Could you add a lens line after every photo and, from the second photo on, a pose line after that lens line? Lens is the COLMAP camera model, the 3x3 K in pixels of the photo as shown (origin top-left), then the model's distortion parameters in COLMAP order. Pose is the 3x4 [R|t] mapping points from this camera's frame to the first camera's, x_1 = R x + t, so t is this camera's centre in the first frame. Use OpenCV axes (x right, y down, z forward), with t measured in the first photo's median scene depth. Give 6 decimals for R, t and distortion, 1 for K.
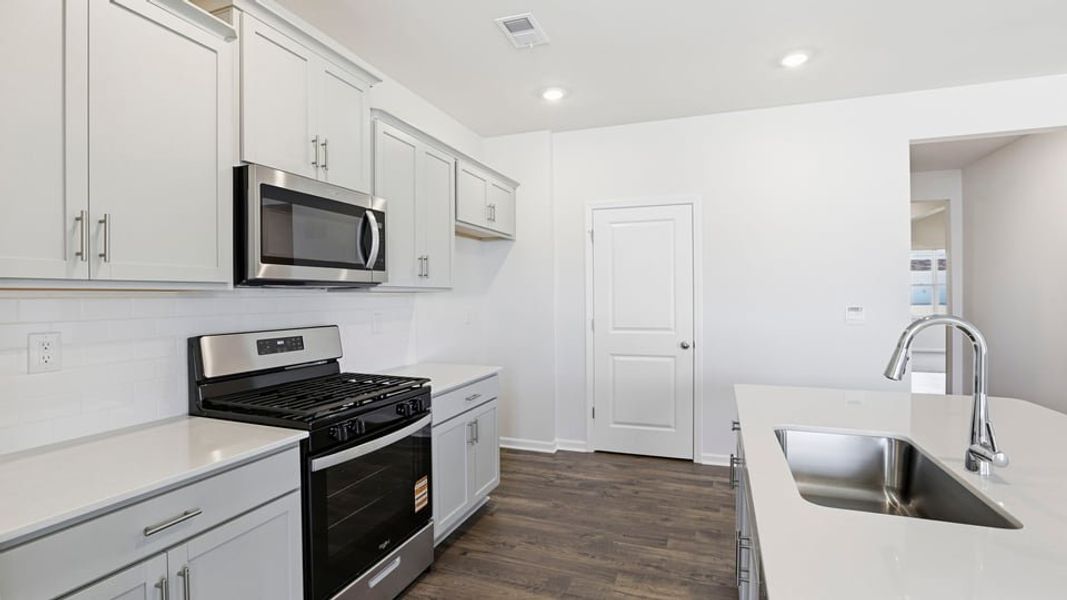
lens RADIAL K [[493.1, 0, 536.7], [0, 493.1, 297.4], [0, 0, 1]] dist [-0.000389, 0.004316]
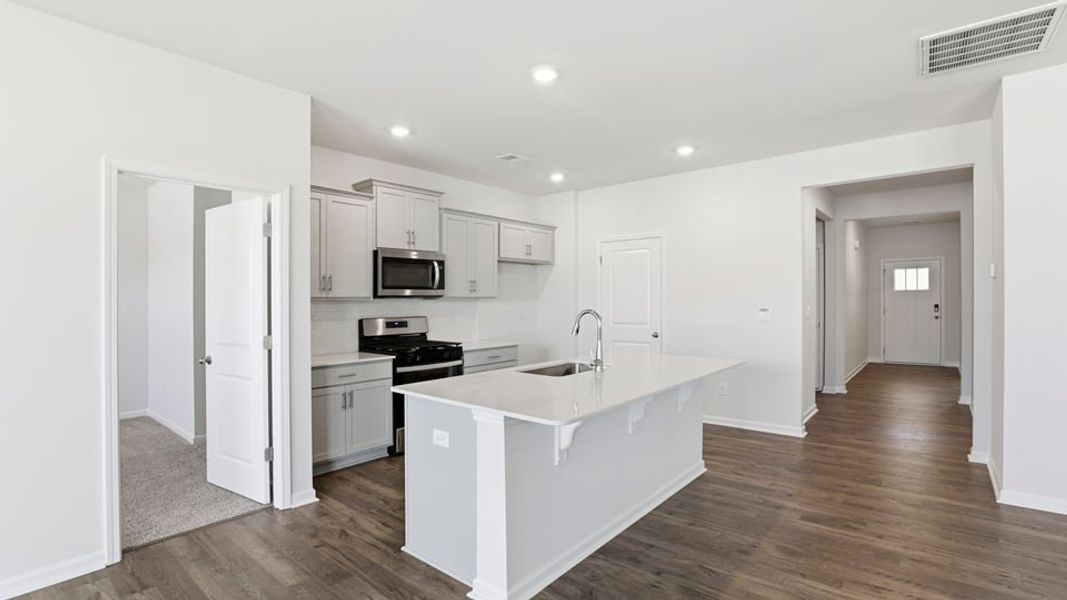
lens RADIAL K [[493.1, 0, 533.1], [0, 493.1, 298.9], [0, 0, 1]] dist [-0.000389, 0.004316]
pose [[0.937494, -0.006620, -0.347940, 0.763561], [0.004307, 0.999963, -0.007421, 0.000756], [0.347976, 0.005458, 0.937488, -0.795654]]
